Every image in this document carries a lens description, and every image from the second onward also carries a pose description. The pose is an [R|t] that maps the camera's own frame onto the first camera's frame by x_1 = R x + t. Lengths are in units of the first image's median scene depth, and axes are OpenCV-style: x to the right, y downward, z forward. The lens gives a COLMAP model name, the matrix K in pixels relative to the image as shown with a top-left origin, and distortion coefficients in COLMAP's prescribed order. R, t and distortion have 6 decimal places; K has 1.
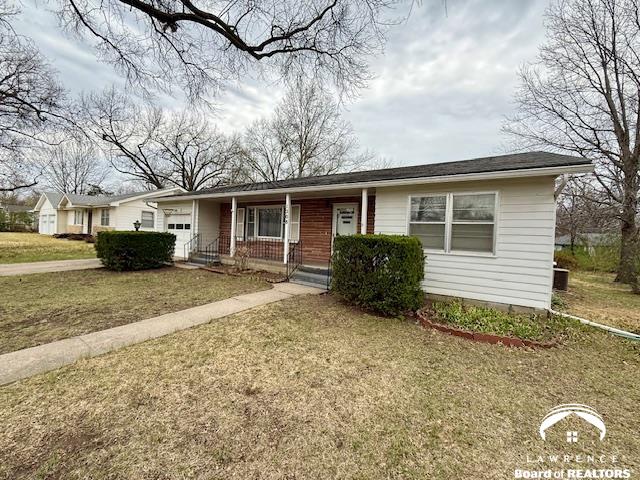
lens RADIAL K [[260.1, 0, 320.0], [0, 260.1, 240.0], [0, 0, 1]] dist [-0.000422, -0.000123]
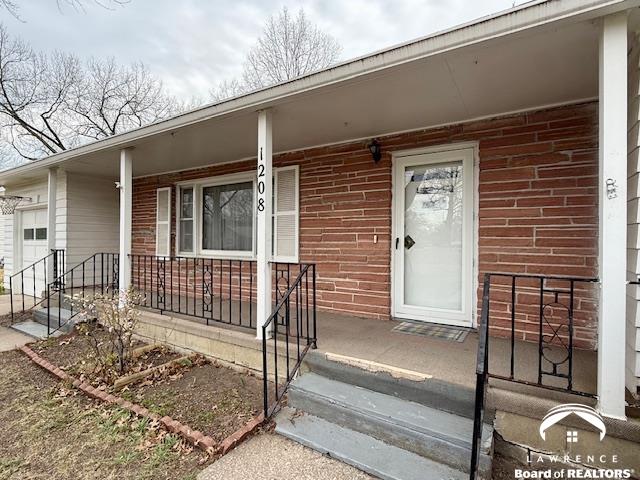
lens RADIAL K [[319.9, 0, 320.0], [0, 319.9, 240.0], [0, 0, 1]] dist [0.000623, -0.000004]
pose [[0.999261, -0.031924, 0.021427, -0.057682], [0.032417, 0.999208, -0.023090, -0.013646], [-0.020673, 0.023767, 0.999504, 0.525955]]
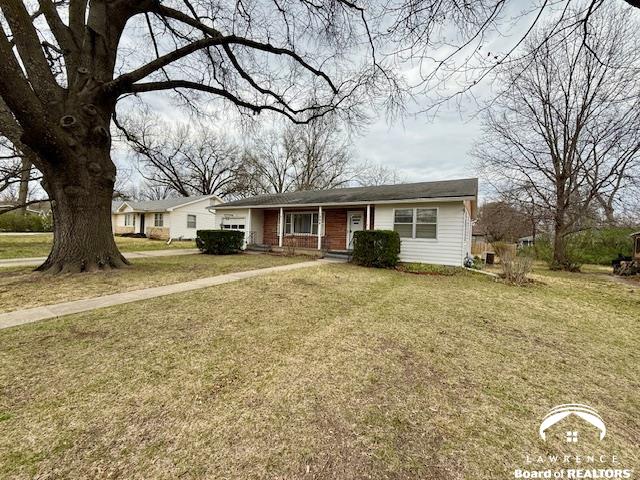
lens RADIAL K [[260.1, 0, 320.0], [0, 260.1, 240.0], [0, 0, 1]] dist [-0.000422, -0.000123]
pose [[0.999957, -0.005409, 0.007590, -0.117681], [0.005419, 0.999984, -0.001280, 0.031087], [-0.007583, 0.001322, 0.999970, -0.520972]]
